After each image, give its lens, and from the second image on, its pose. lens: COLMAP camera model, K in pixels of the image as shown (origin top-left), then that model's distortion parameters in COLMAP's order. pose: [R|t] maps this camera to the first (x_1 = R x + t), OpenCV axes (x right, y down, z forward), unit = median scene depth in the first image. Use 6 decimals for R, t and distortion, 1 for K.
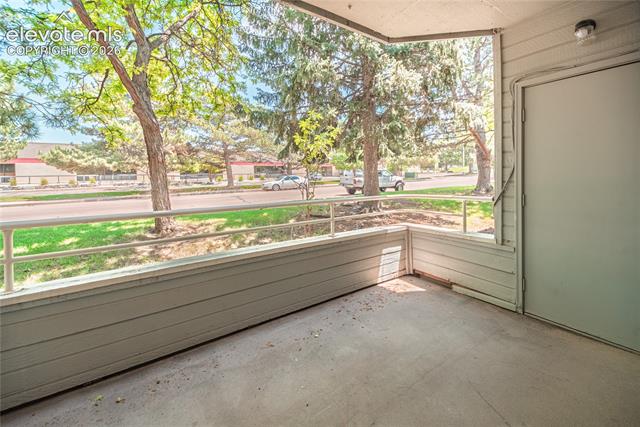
lens RADIAL K [[263.1, 0, 320.2], [0, 263.1, 188.8], [0, 0, 1]] dist [0.032993, -0.013198]
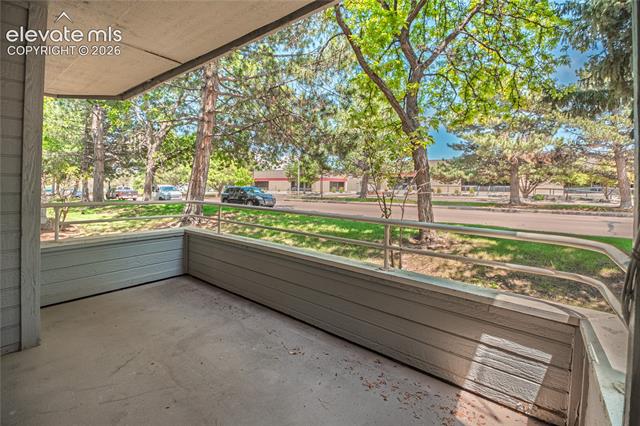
lens RADIAL K [[284.5, 0, 317.3], [0, 284.5, 192.0], [0, 0, 1]] dist [0.018145, -0.016898]
pose [[0.306725, 0.041941, -0.950874, 0.643584], [-0.074455, 0.997025, 0.019960, -0.032721], [0.948882, 0.064675, 0.308935, 0.488651]]
